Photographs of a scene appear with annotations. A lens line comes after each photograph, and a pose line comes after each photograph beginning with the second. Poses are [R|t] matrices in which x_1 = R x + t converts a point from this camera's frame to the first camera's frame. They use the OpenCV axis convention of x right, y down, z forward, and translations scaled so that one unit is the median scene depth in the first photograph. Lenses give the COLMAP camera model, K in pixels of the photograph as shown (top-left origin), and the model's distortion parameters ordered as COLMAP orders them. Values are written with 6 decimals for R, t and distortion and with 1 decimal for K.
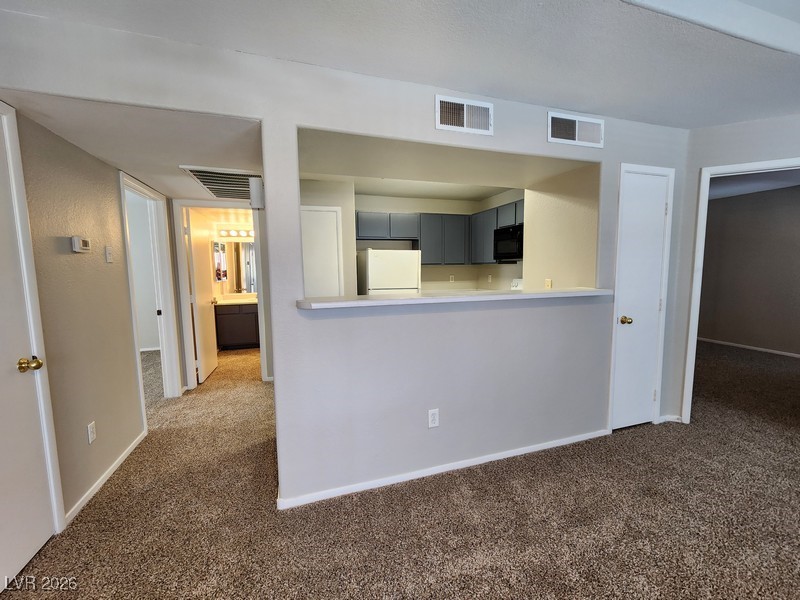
lens RADIAL K [[321.8, 0, 400.0], [0, 321.8, 300.0], [0, 0, 1]] dist [0.000458, 0.000116]
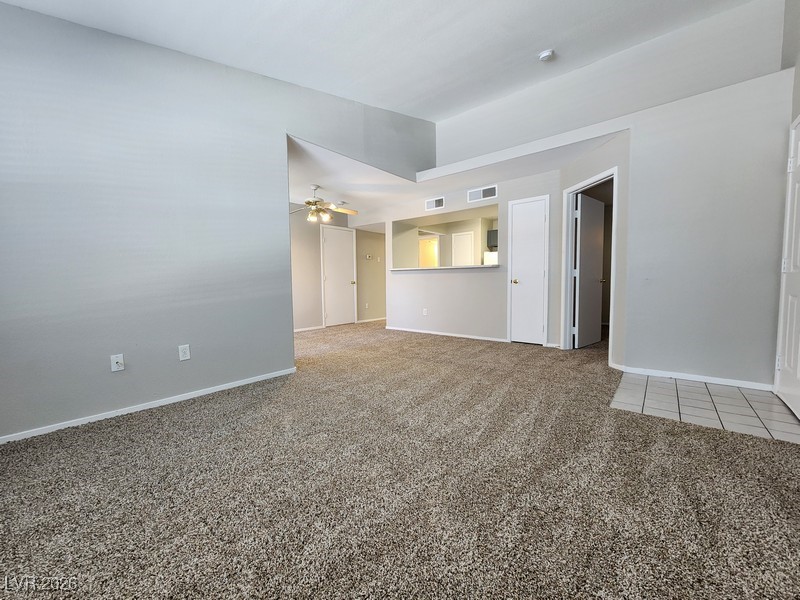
lens RADIAL K [[321.8, 0, 400.0], [0, 321.8, 300.0], [0, 0, 1]] dist [0.000458, 0.000116]
pose [[0.538650, 0.053522, -0.840828, 1.921224], [-0.083525, 0.996456, 0.009921, 0.208741], [0.838379, 0.064886, 0.541212, -0.575223]]
